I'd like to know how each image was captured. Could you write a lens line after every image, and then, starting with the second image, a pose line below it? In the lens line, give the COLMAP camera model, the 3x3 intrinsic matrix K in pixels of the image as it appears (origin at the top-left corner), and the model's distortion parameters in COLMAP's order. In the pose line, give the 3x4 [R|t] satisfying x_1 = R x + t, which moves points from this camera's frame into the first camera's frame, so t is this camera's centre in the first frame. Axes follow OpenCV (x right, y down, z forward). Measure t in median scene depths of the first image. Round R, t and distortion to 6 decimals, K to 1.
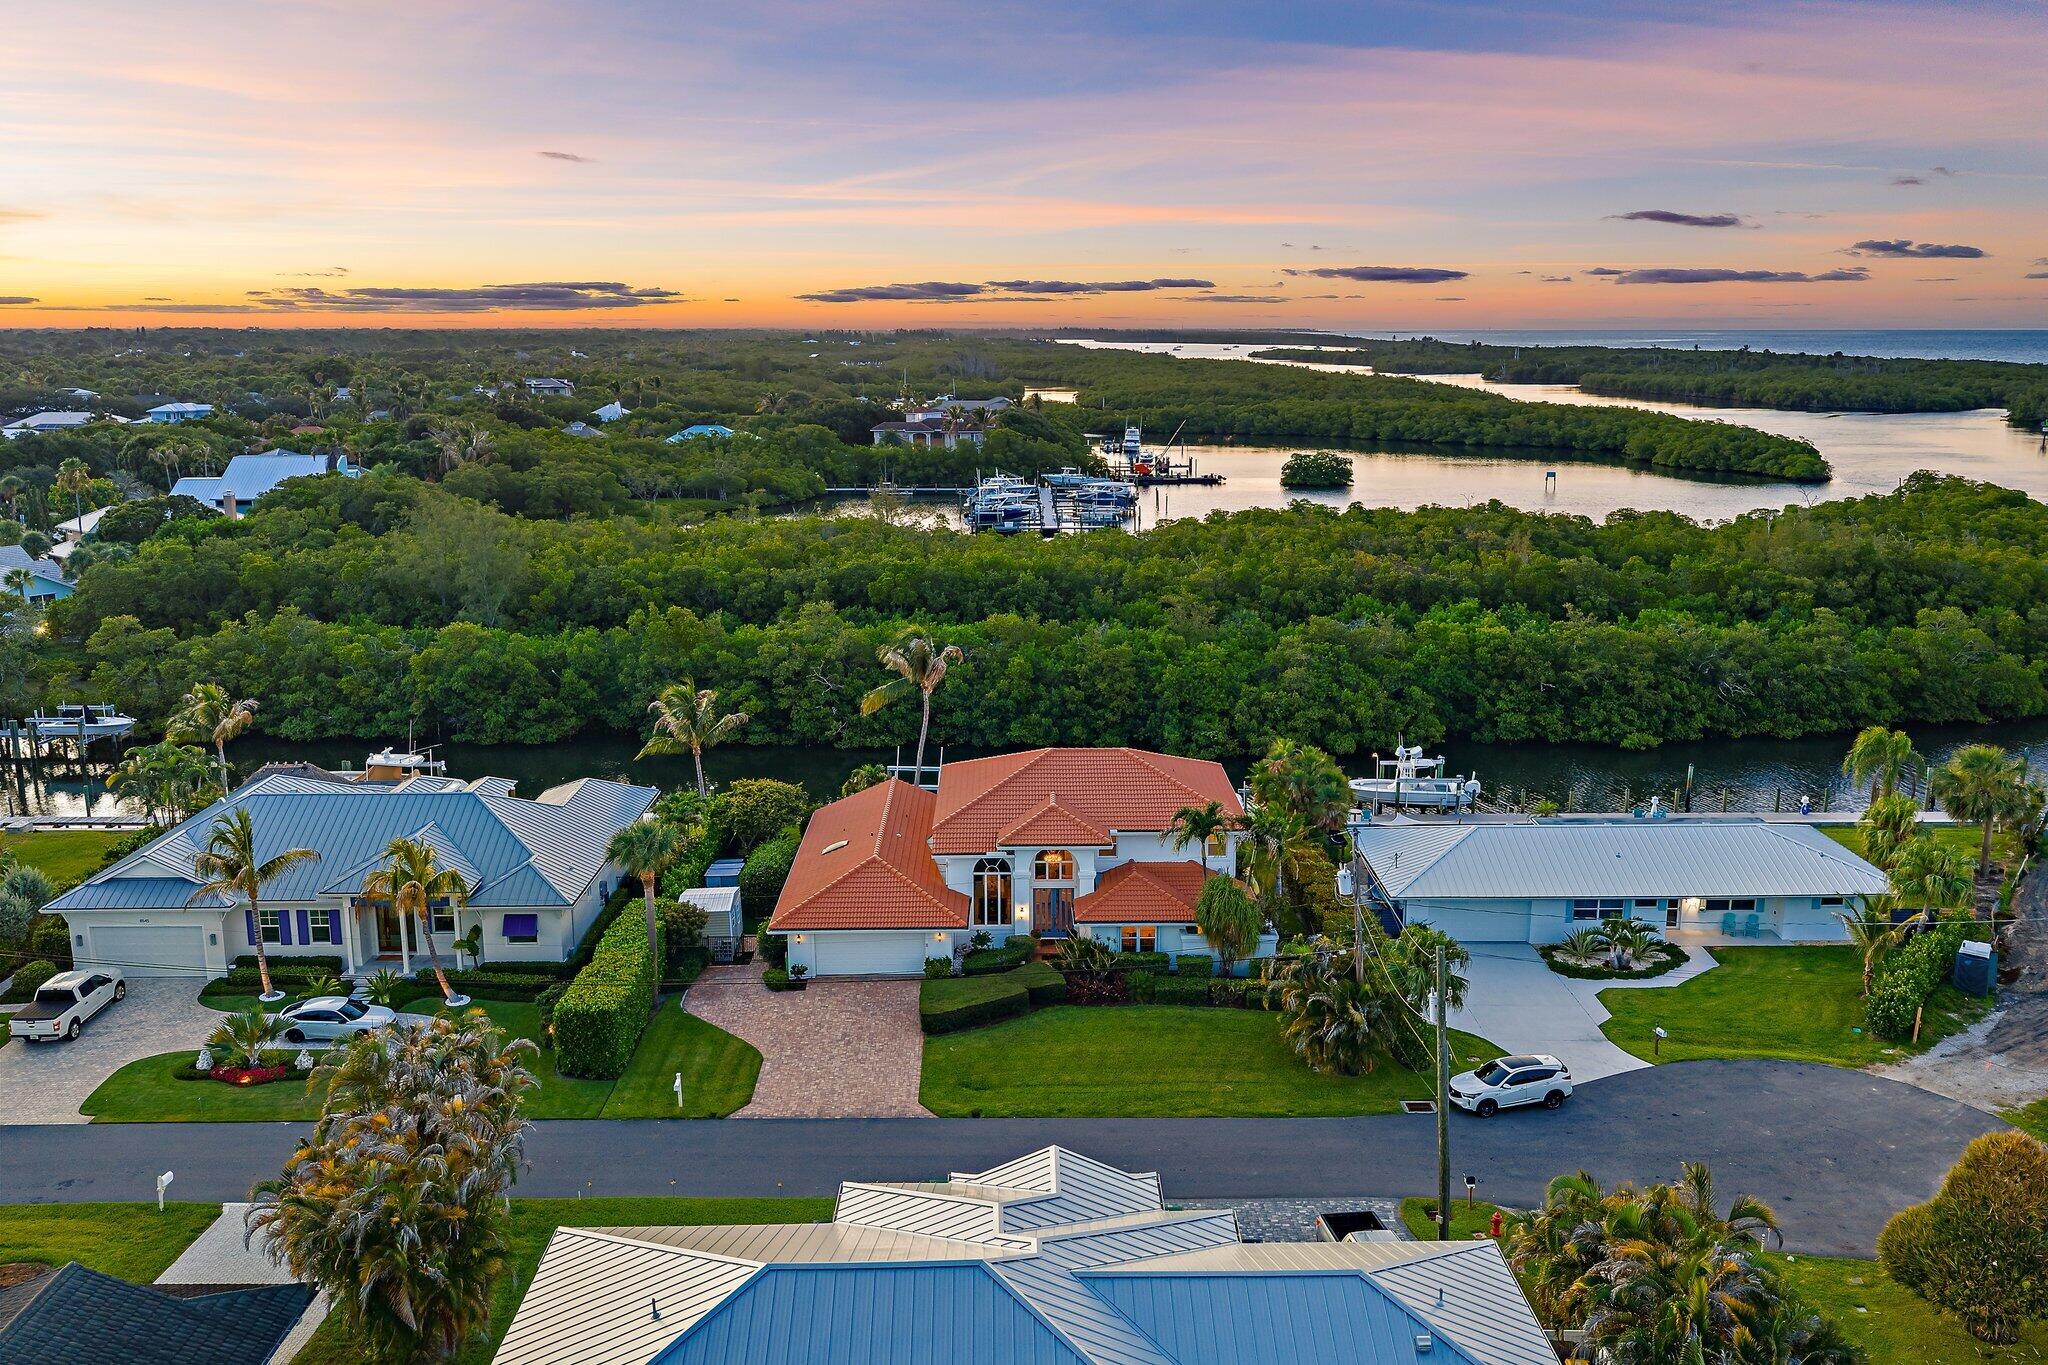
lens RADIAL K [[1682.5, 0, 1029.9], [0, 1682.5, 674.6], [0, 0, 1]] dist [0.004331, -0.004529]
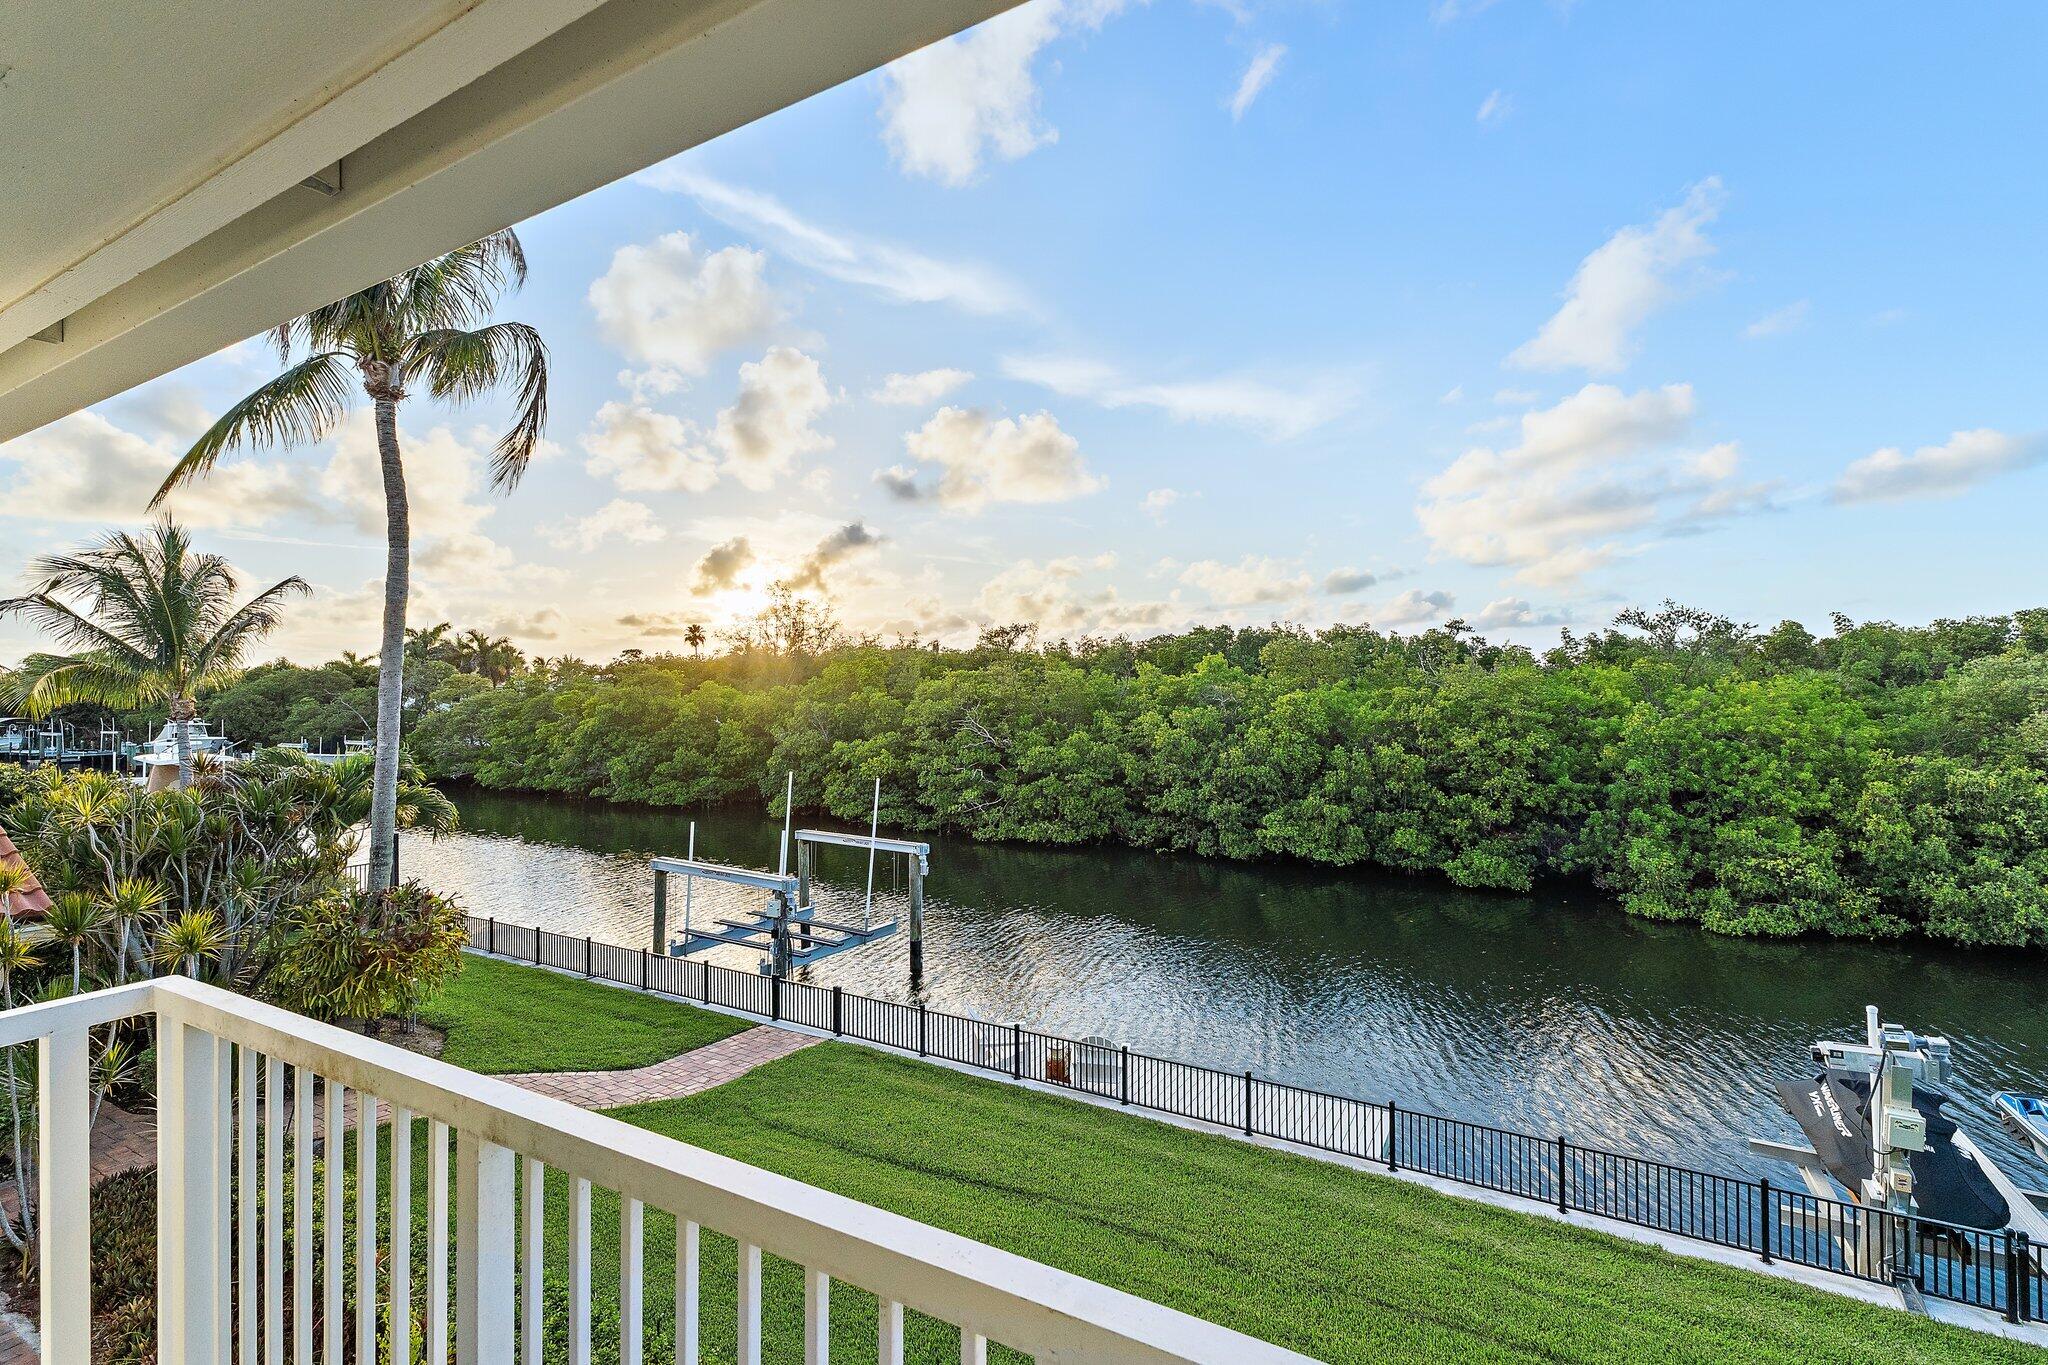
lens RADIAL K [[895.5, 0, 1026.9], [0, 895.5, 692.1], [0, 0, 1]] dist [0.001630, -0.000053]
pose [[0.867320, -0.002966, -0.497742, 0.060469], [-0.096490, 0.980011, -0.173975, 0.046972], [0.488309, 0.198919, 0.849698, 0.723827]]
